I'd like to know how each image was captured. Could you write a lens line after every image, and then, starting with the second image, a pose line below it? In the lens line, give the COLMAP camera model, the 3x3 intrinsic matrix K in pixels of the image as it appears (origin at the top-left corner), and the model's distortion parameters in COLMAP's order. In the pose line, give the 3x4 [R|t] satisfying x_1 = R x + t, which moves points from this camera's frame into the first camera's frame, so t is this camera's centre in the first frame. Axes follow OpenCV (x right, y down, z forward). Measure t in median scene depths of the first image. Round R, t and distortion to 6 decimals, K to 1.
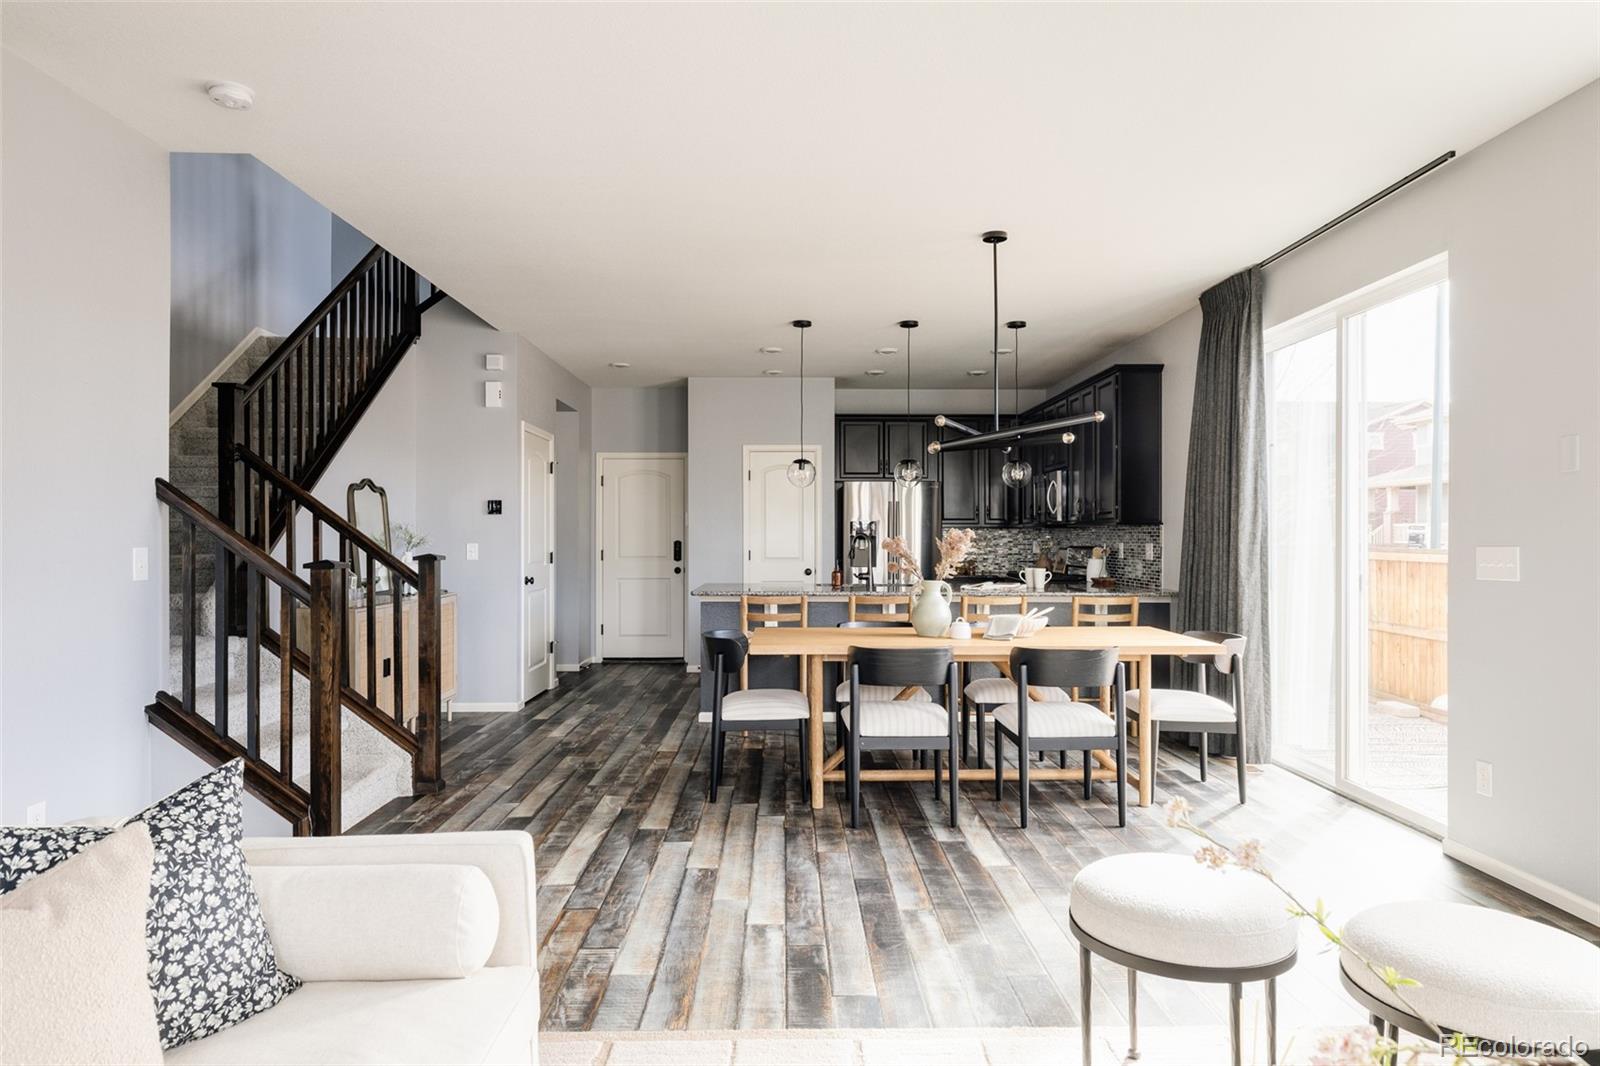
lens RADIAL K [[964.5, 0, 809.3], [0, 964.5, 536.9], [0, 0, 1]] dist [-0.054099, -0.002268]
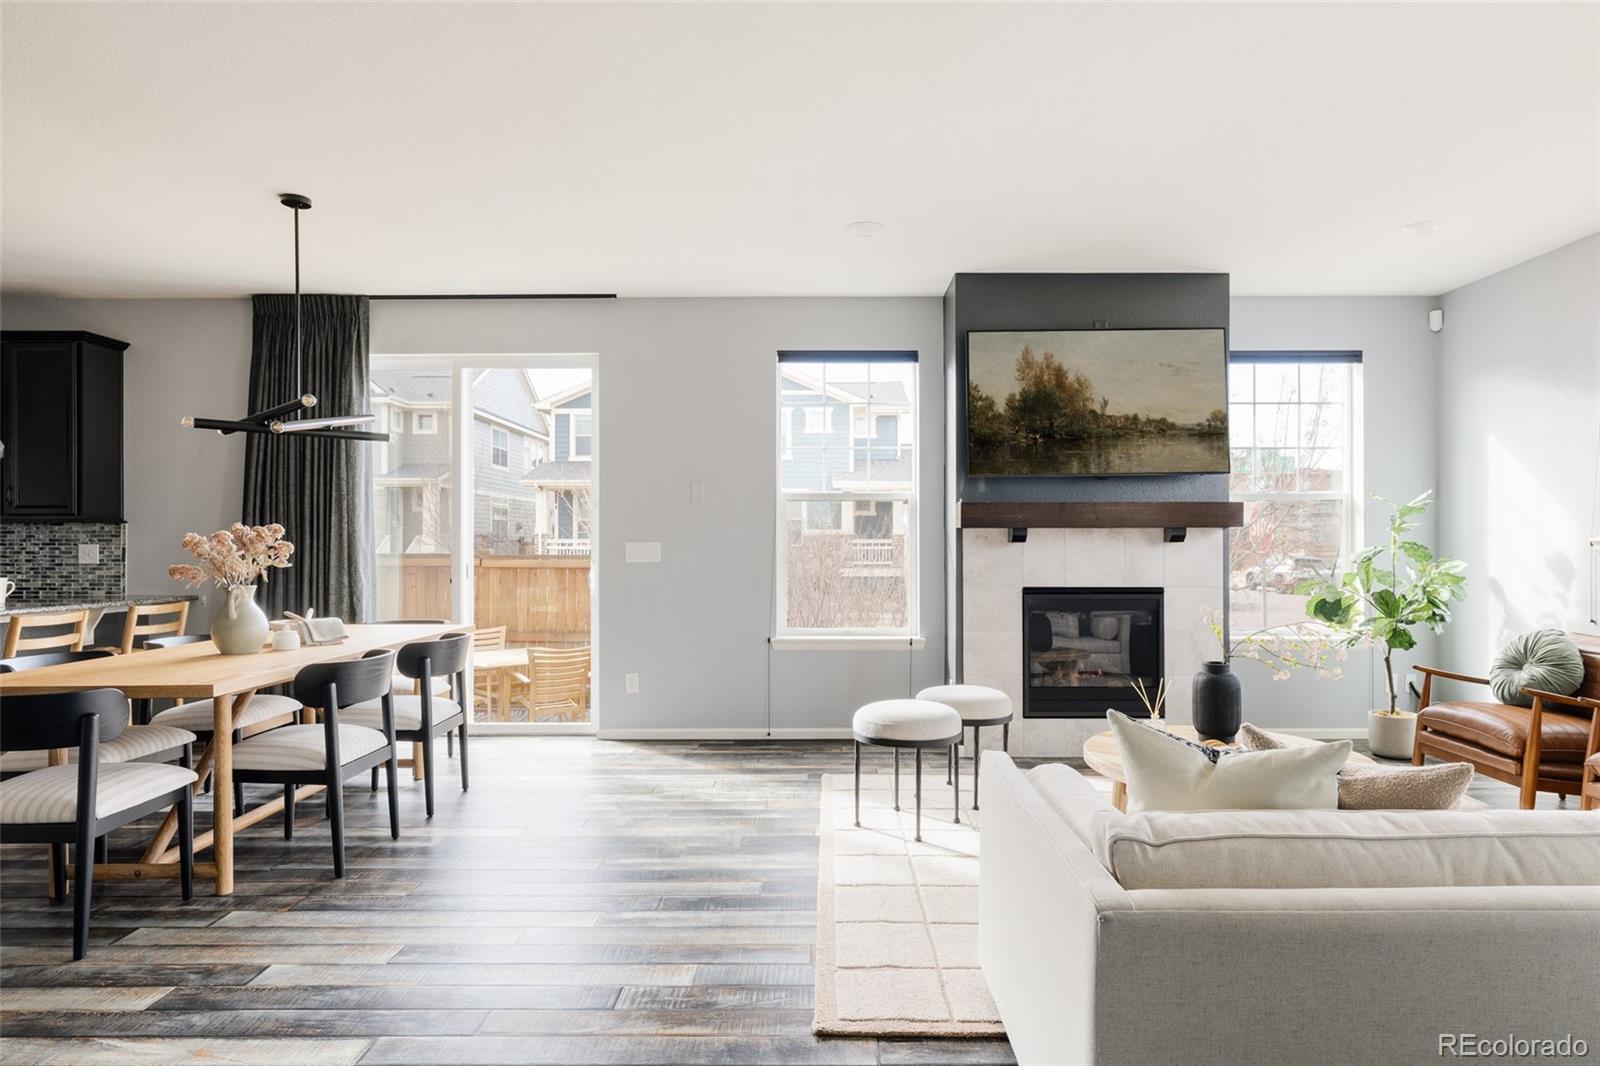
lens RADIAL K [[901.6, 0, 810.2], [0, 901.6, 542.6], [0, 0, 1]] dist [0.003822, 0.001867]
pose [[0.044892, -0.001071, 0.998991, -0.683667], [0.000071, 0.999999, 0.001069, 0.006506], [-0.998992, 0.000023, 0.044892, 0.513537]]
